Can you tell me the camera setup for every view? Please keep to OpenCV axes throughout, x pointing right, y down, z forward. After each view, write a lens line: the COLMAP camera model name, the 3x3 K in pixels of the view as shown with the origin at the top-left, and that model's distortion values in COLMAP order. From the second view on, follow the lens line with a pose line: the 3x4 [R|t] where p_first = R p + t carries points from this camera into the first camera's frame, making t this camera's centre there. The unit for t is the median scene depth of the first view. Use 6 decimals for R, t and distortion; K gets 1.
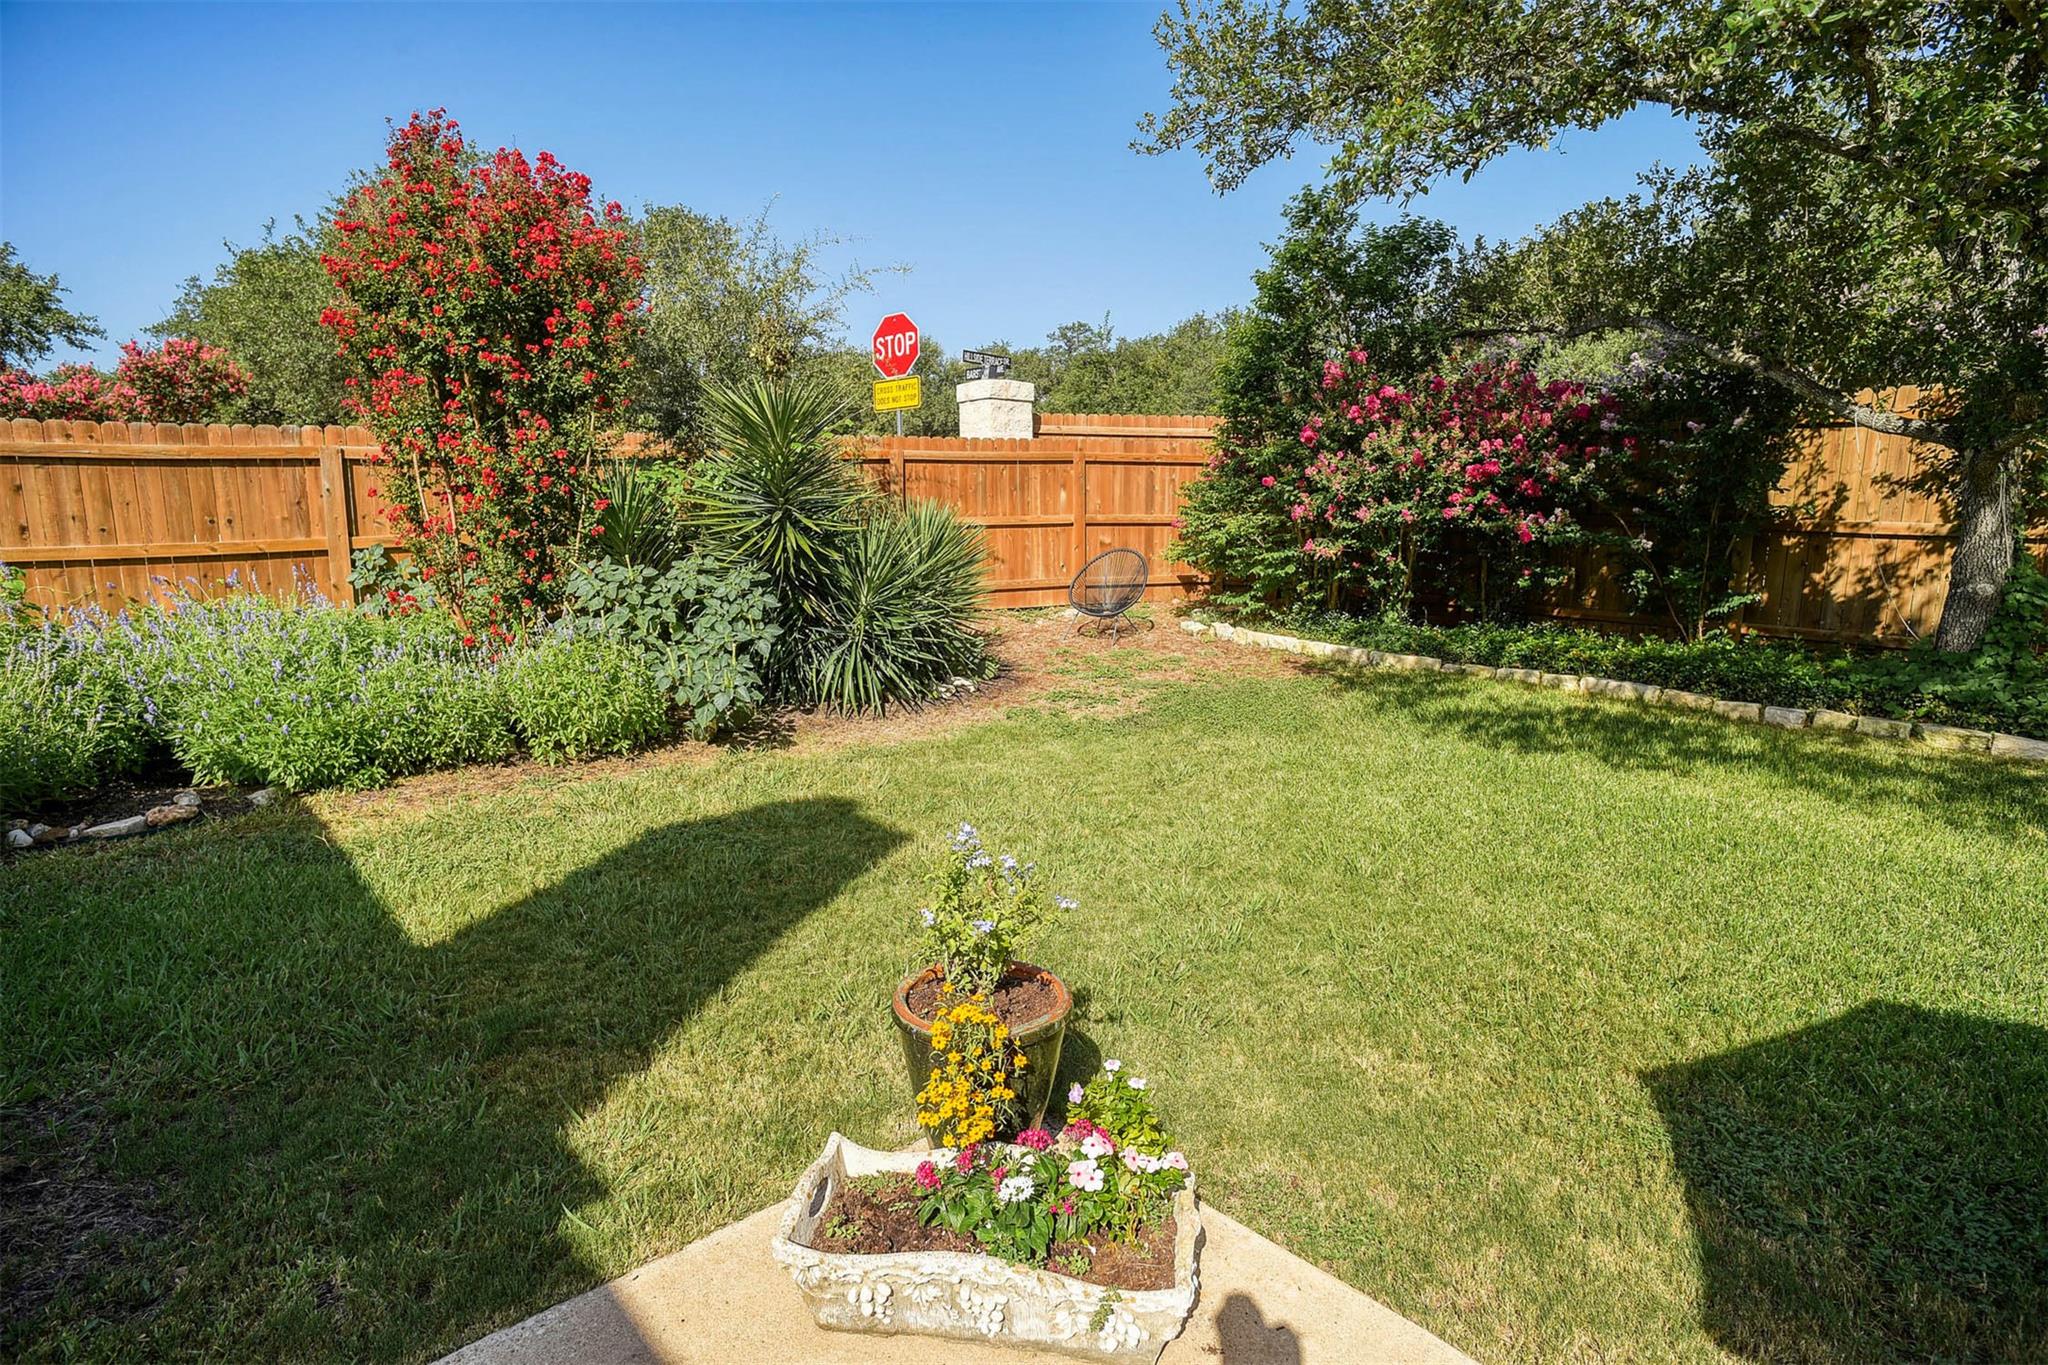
lens RADIAL K [[1035.0, 0, 1024.0], [0, 1035.0, 682.5], [0, 0, 1]] dist [-0.079724, 0.051356]
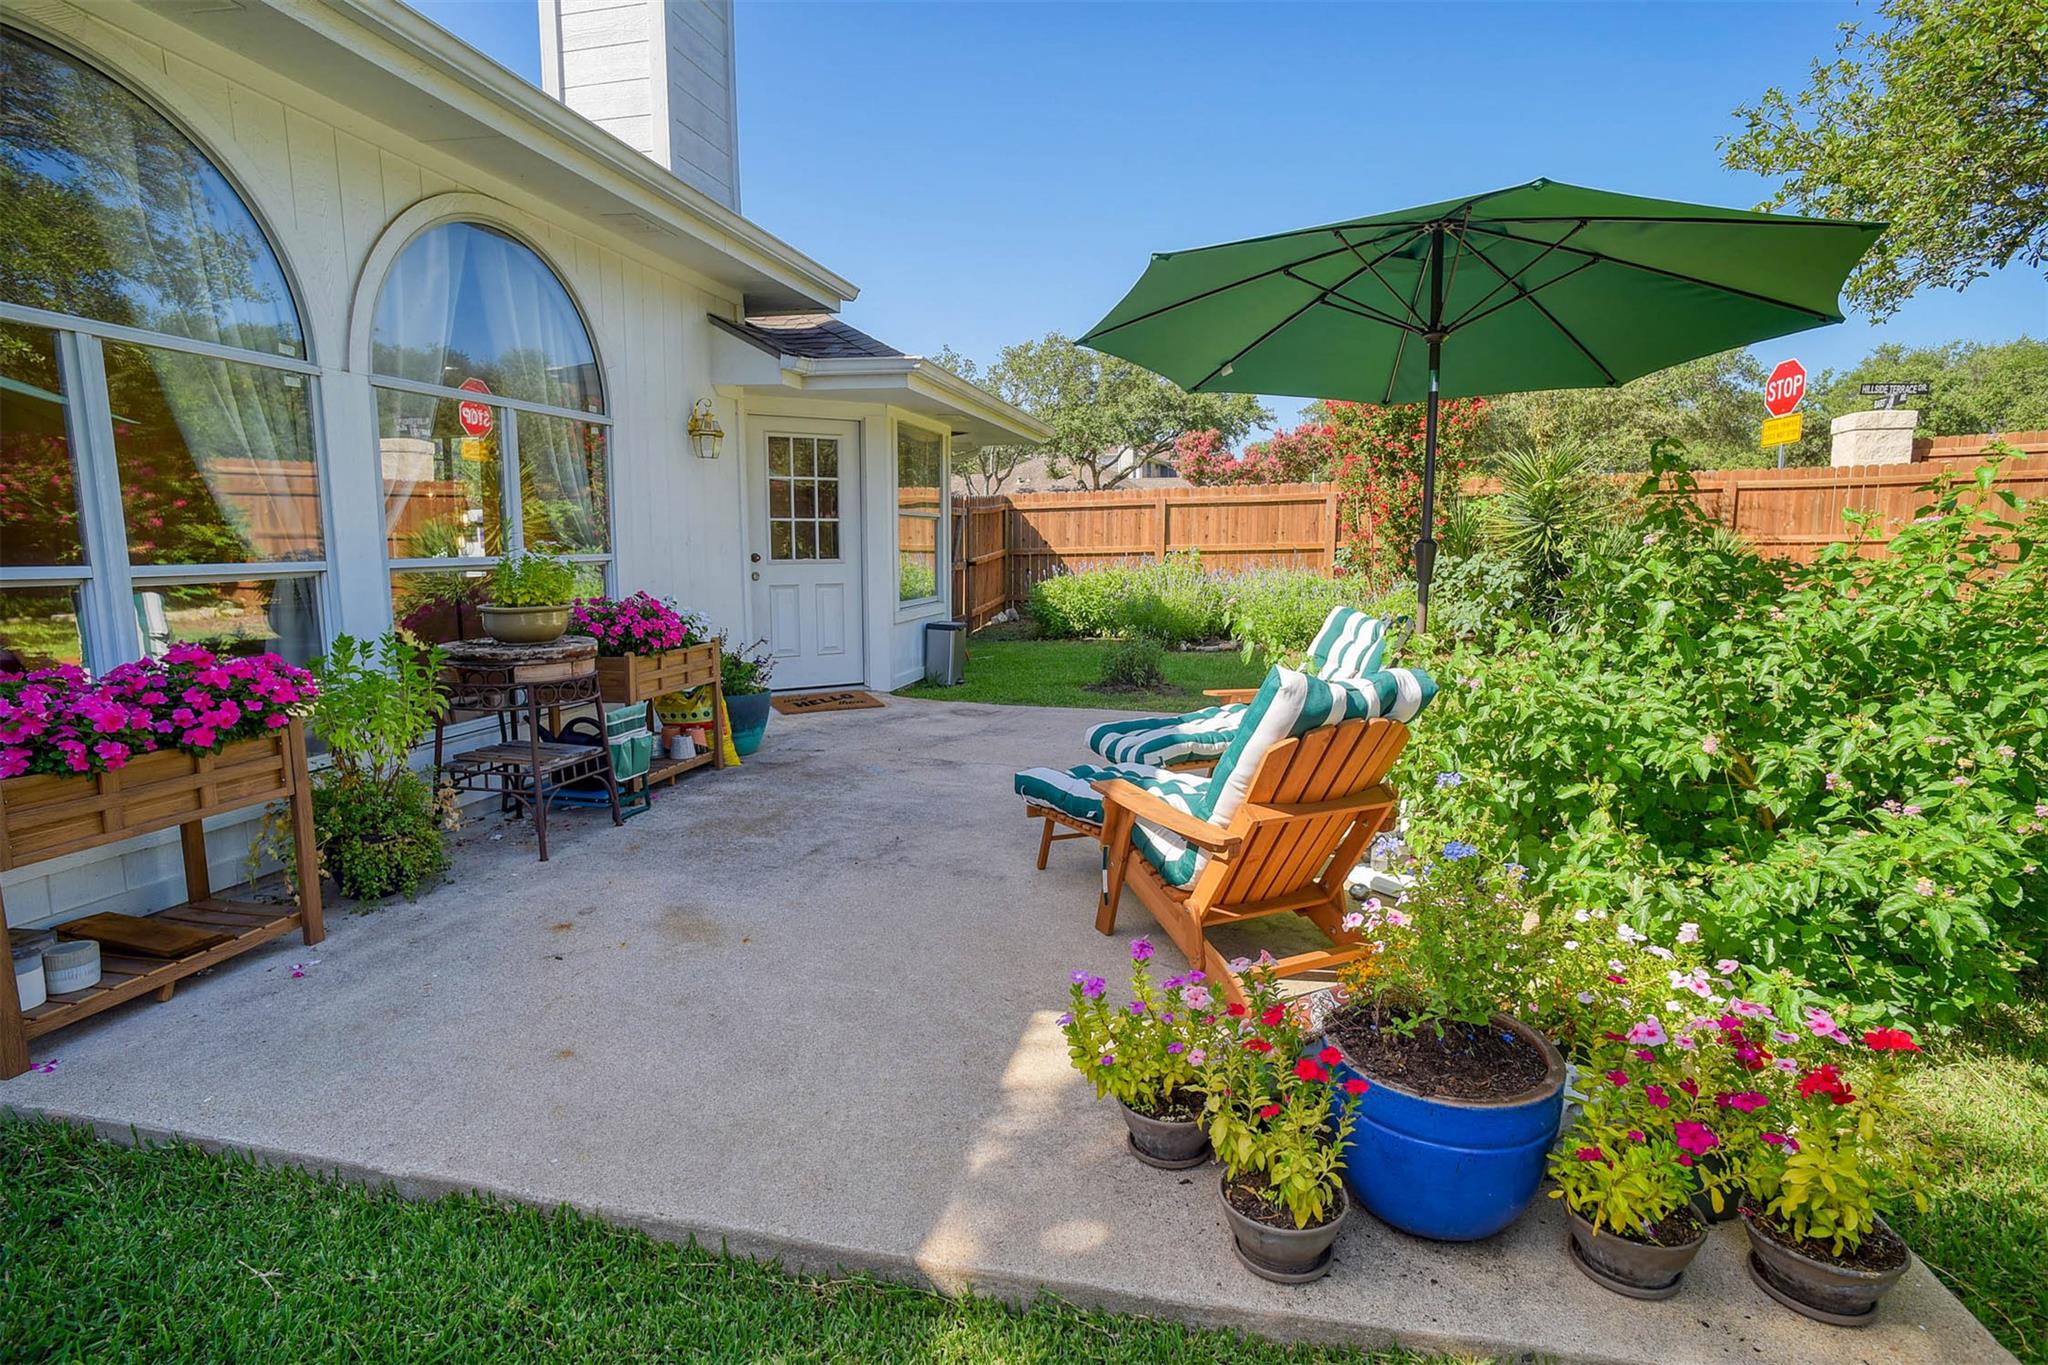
lens RADIAL K [[1035.0, 0, 1024.0], [0, 1035.0, 682.5], [0, 0, 1]] dist [-0.079724, 0.051356]
pose [[0.564398, 0.108463, -0.818346, 0.473199], [-0.134157, 0.990203, 0.038716, 0.093650], [0.814528, 0.087936, 0.573420, -0.421743]]
